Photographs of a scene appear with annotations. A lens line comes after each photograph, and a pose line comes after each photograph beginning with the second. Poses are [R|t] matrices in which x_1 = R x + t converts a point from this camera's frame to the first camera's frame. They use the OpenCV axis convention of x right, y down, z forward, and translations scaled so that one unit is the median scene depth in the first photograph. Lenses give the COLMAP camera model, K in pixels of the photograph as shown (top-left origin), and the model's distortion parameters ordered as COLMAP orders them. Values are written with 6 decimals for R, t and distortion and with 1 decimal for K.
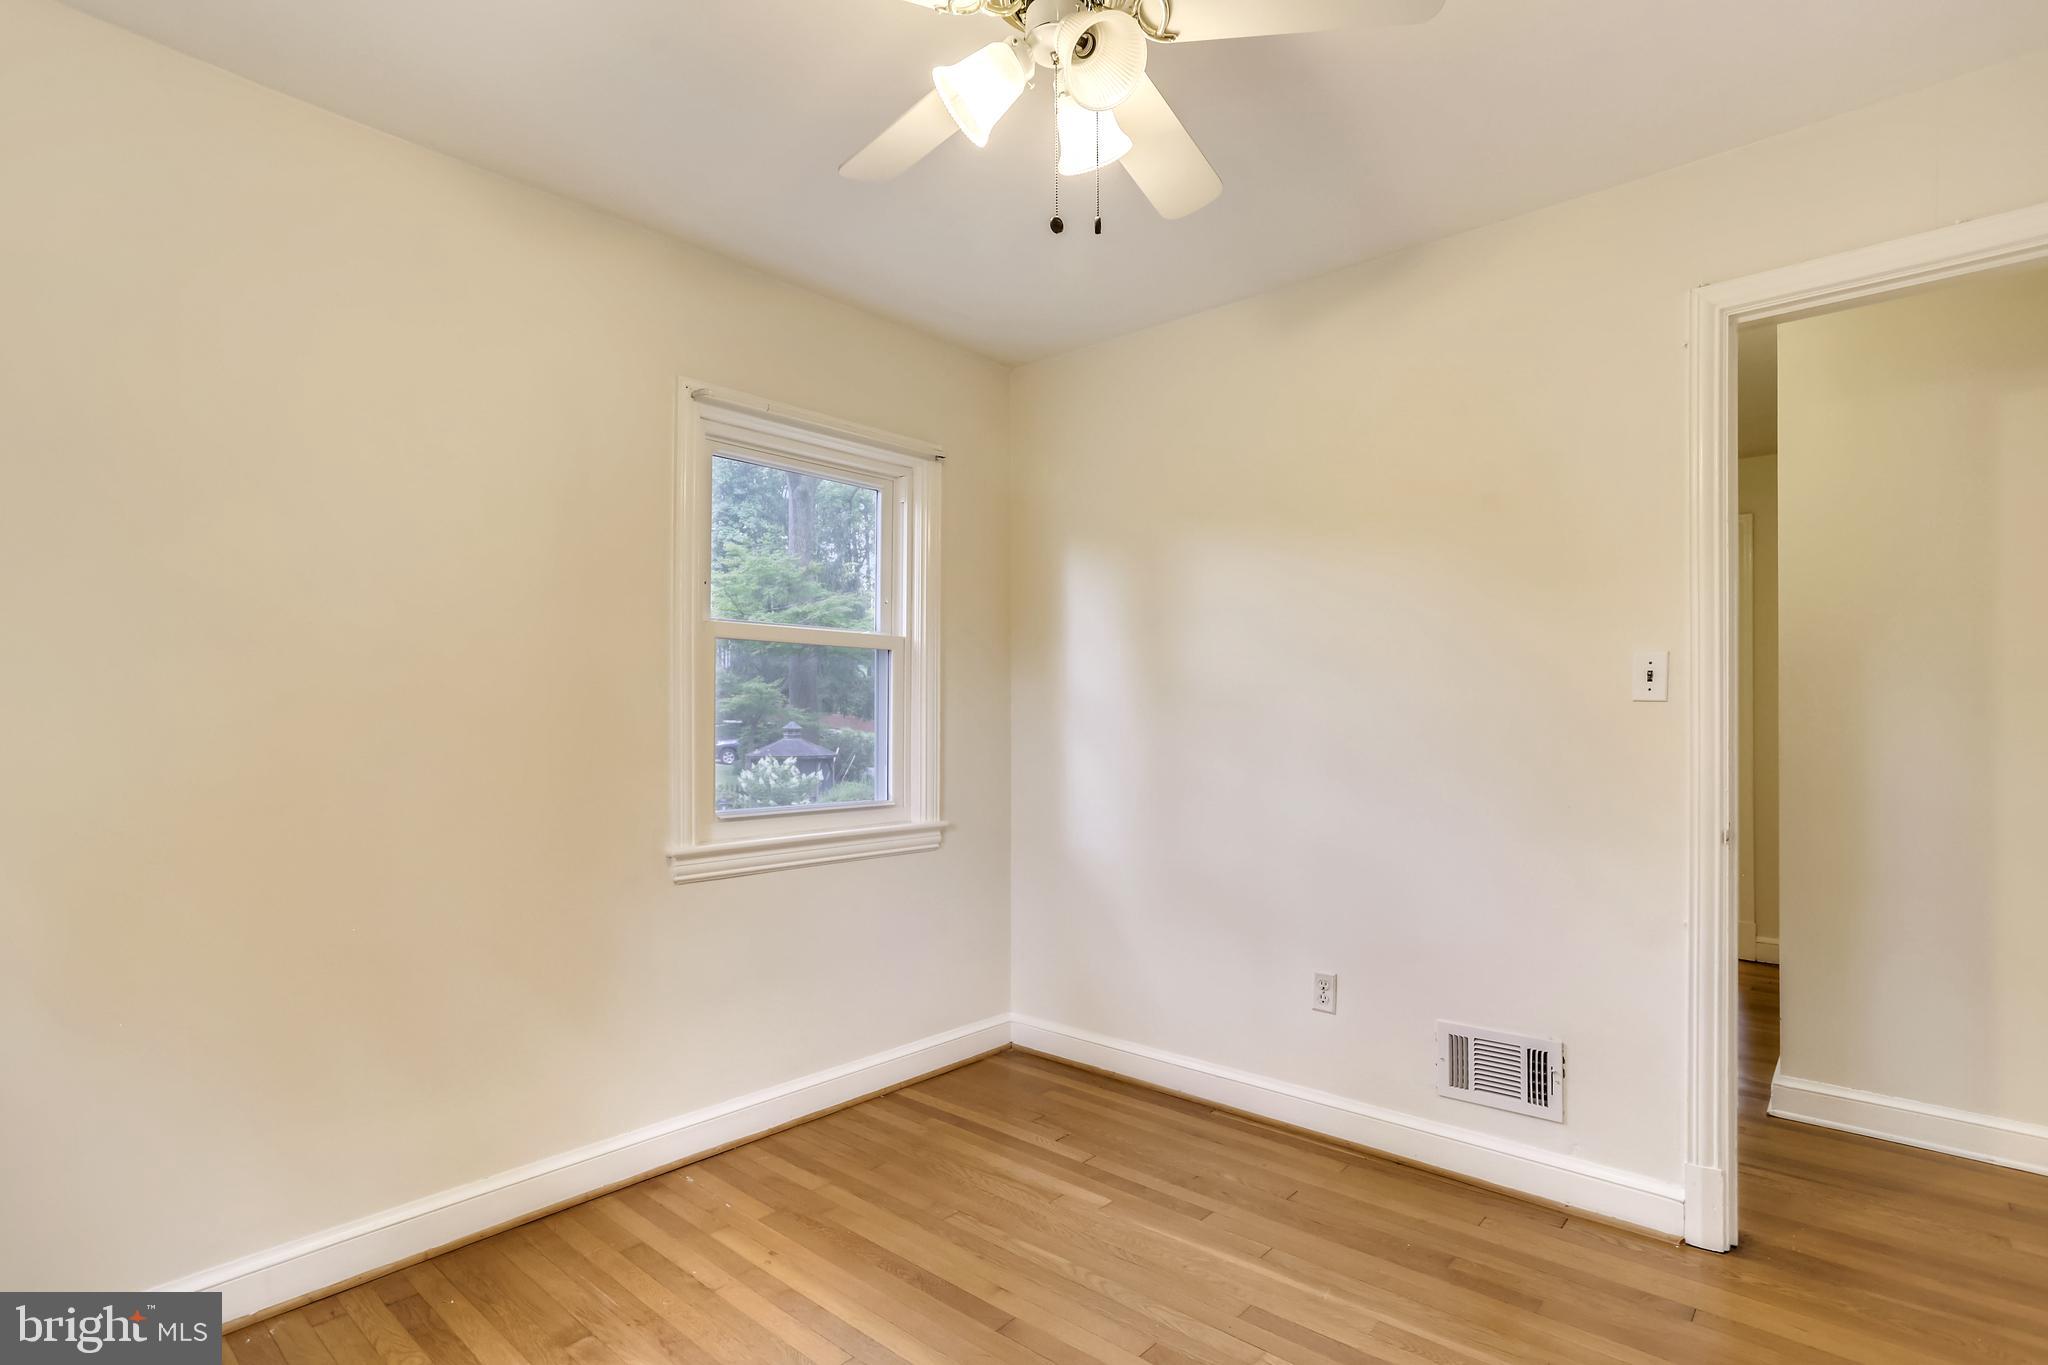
lens RADIAL K [[1013.3, 0, 1026.3], [0, 1013.3, 715.0], [0, 0, 1]] dist [0.000027, 0.000058]
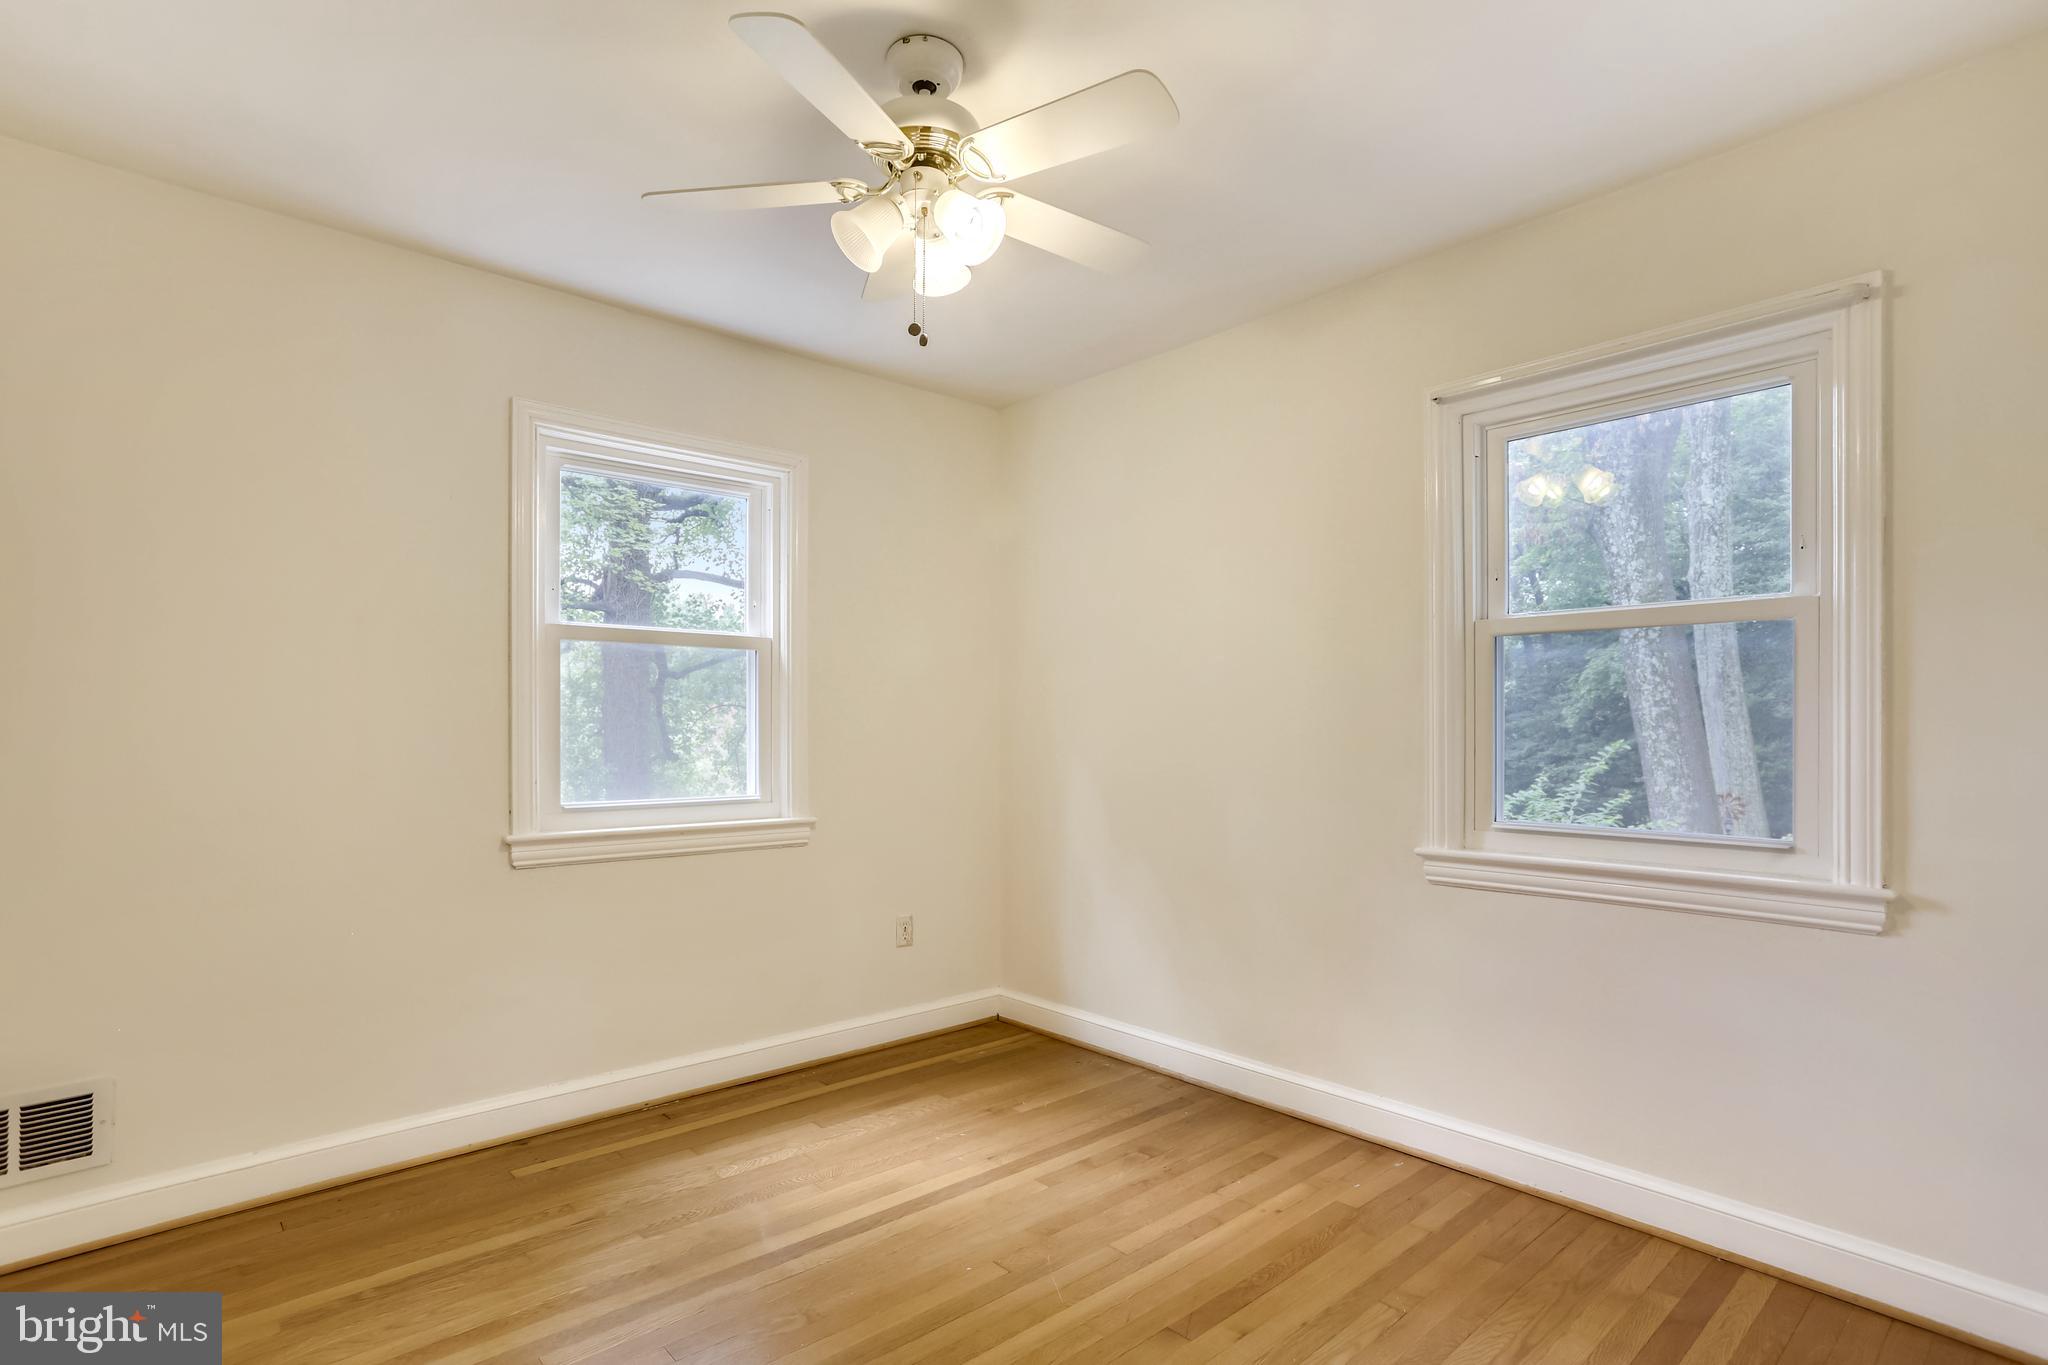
lens RADIAL K [[988.7, 0, 1026.6], [0, 988.7, 733.3], [0, 0, 1]] dist [-0.000287, 0.000108]
pose [[-0.114397, -0.001693, -0.993434, 0.758850], [0.003992, 0.999990, -0.002164, 0.016074], [0.993427, -0.004213, -0.114389, 0.774630]]
